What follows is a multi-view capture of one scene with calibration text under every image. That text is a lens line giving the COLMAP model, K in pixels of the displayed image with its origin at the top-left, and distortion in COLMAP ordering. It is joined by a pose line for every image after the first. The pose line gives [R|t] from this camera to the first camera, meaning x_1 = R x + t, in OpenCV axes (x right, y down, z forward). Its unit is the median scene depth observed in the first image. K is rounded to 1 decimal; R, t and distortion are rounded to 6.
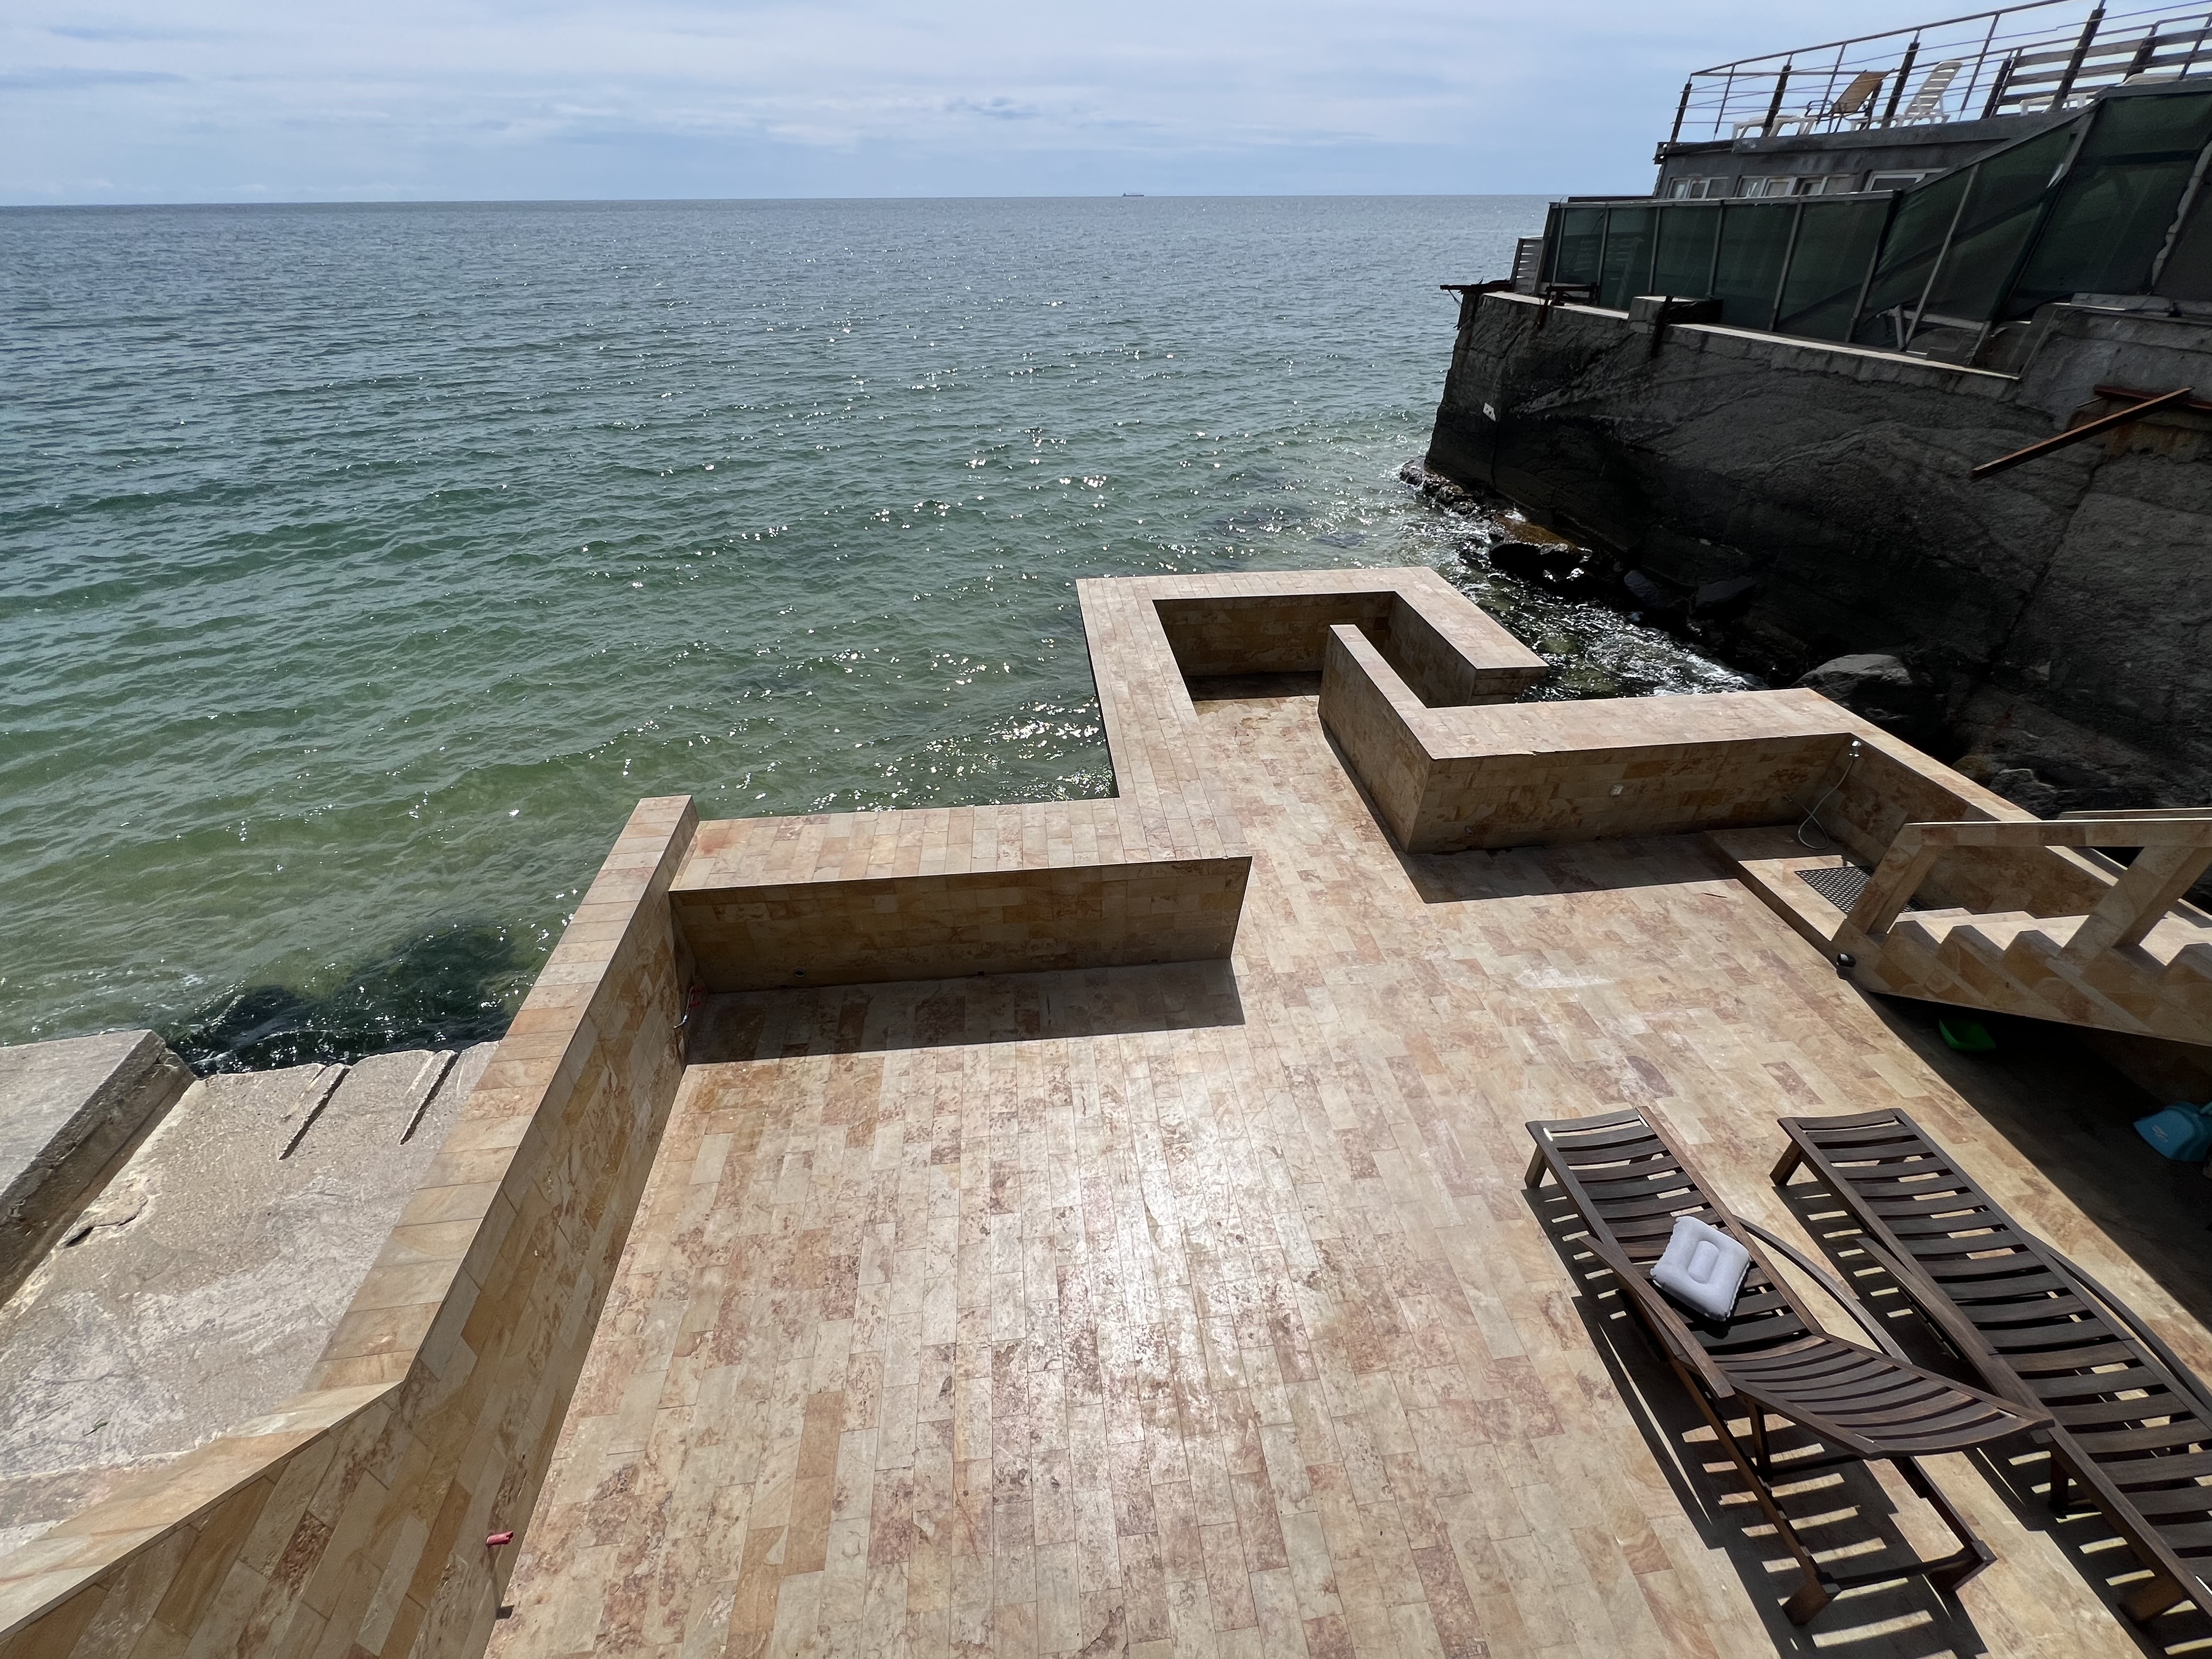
lens RADIAL K [[910.8, 0, 1103.5], [0, 910.8, 823.2], [0, 0, 1]] dist [-0.001418, 0.000375]
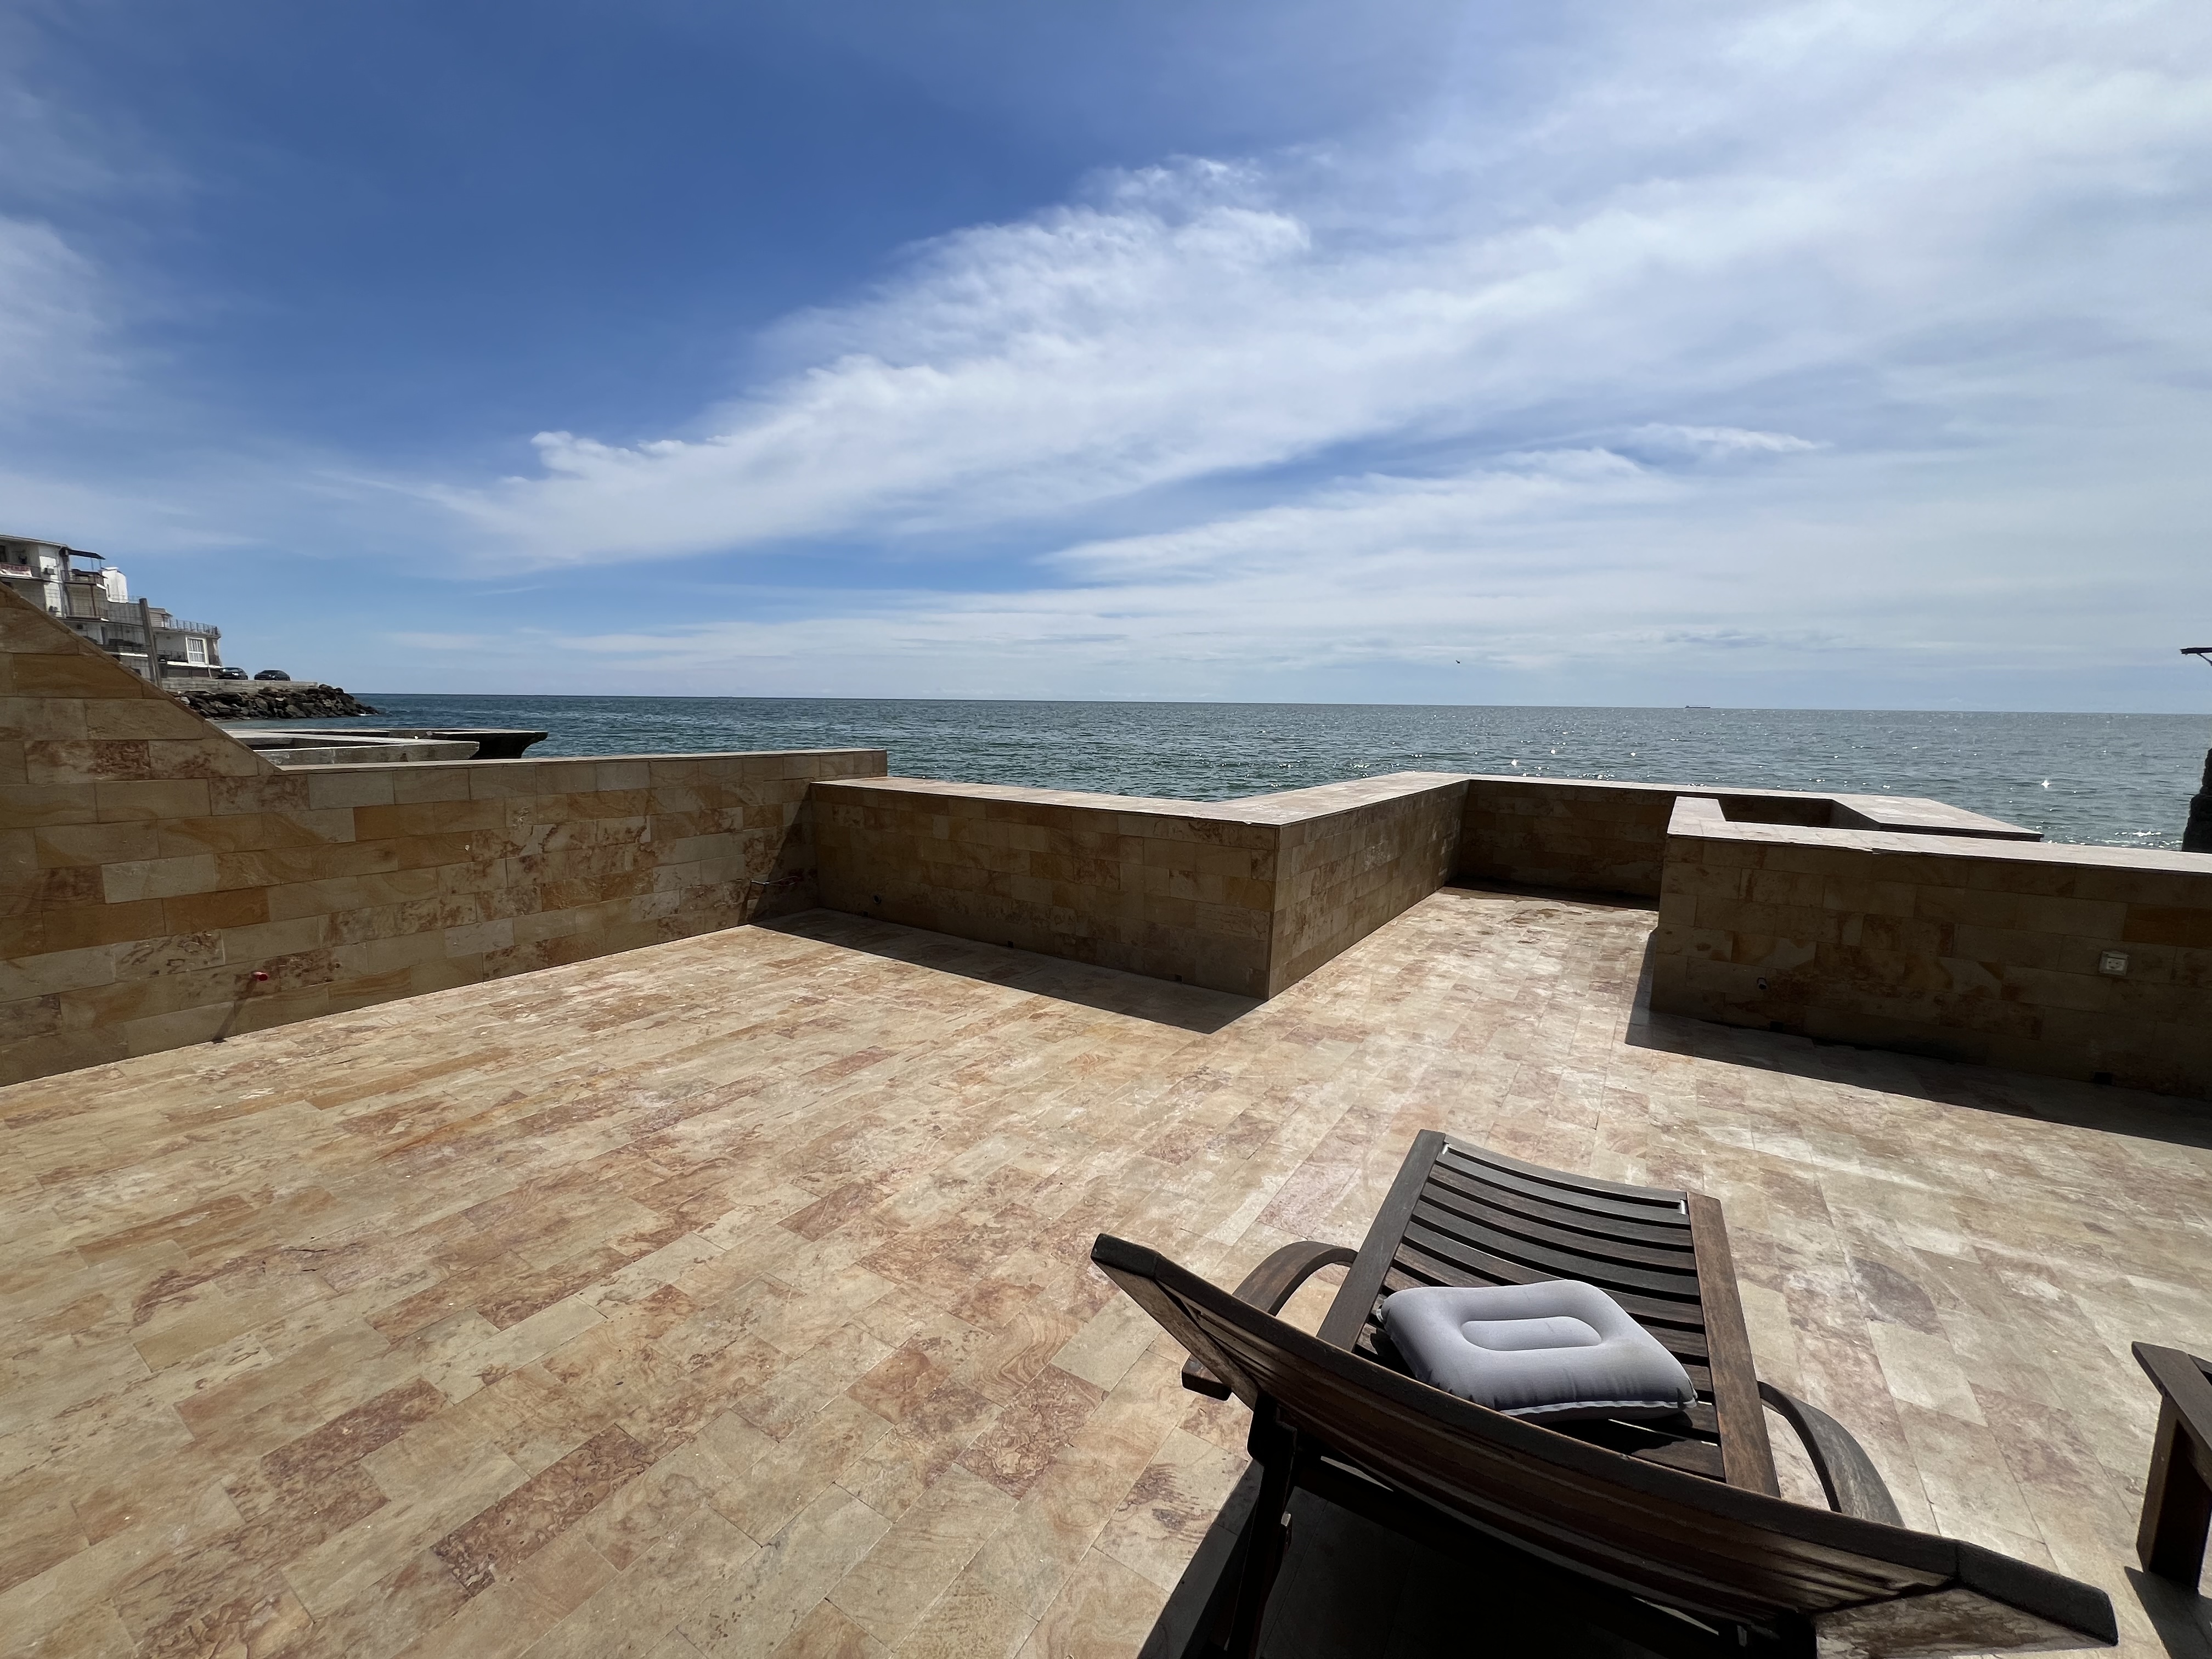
lens RADIAL K [[893.4, 0, 1100.8], [0, 893.4, 823.0], [0, 0, 1]] dist [-0.003036, 0.000374]
pose [[0.777553, 0.098544, -0.621048, 0.620441], [-0.373610, 0.866817, -0.330219, 0.413084], [0.505794, 0.488793, 0.710813, 0.444283]]
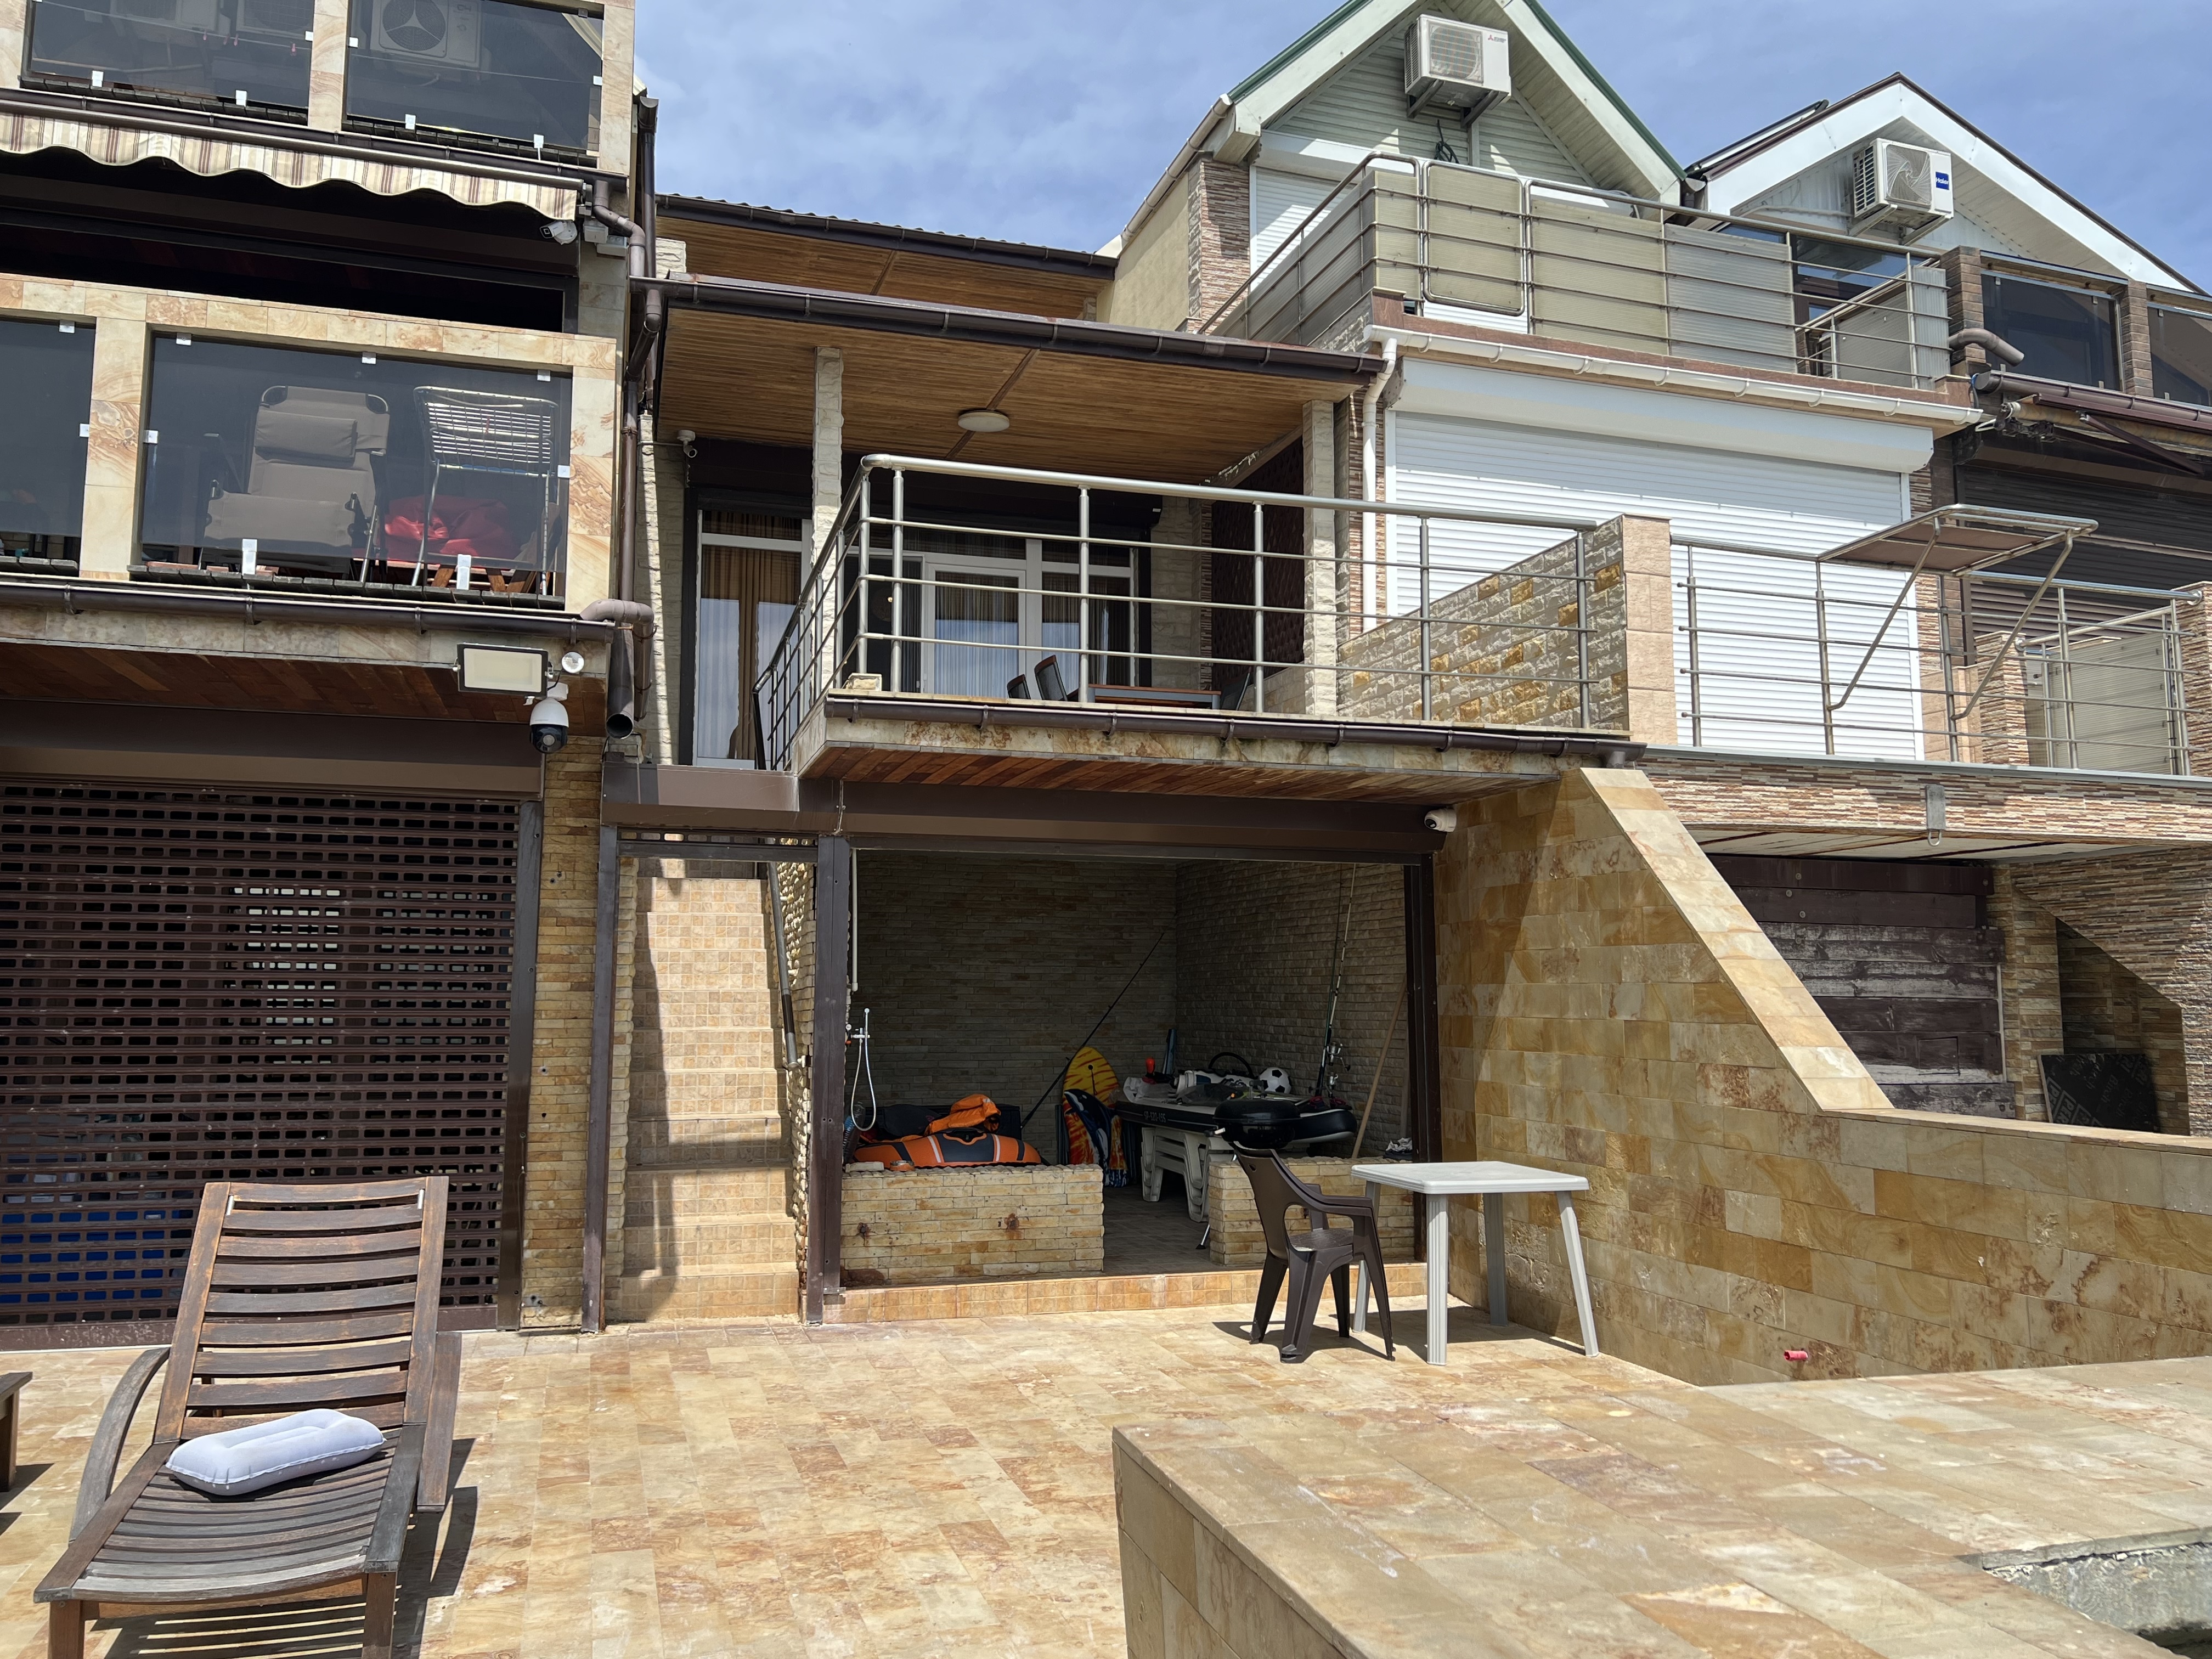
lens RADIAL K [[1701.9, 0, 1110.6], [0, 1701.9, 826.3], [0, 0, 1]] dist [0.016304, 0.001940]
pose [[-0.984116, -0.016156, -0.176792, 0.286187], [-0.099004, 0.876557, 0.471005, -0.357211], [0.147359, 0.481027, -0.864233, 1.549231]]
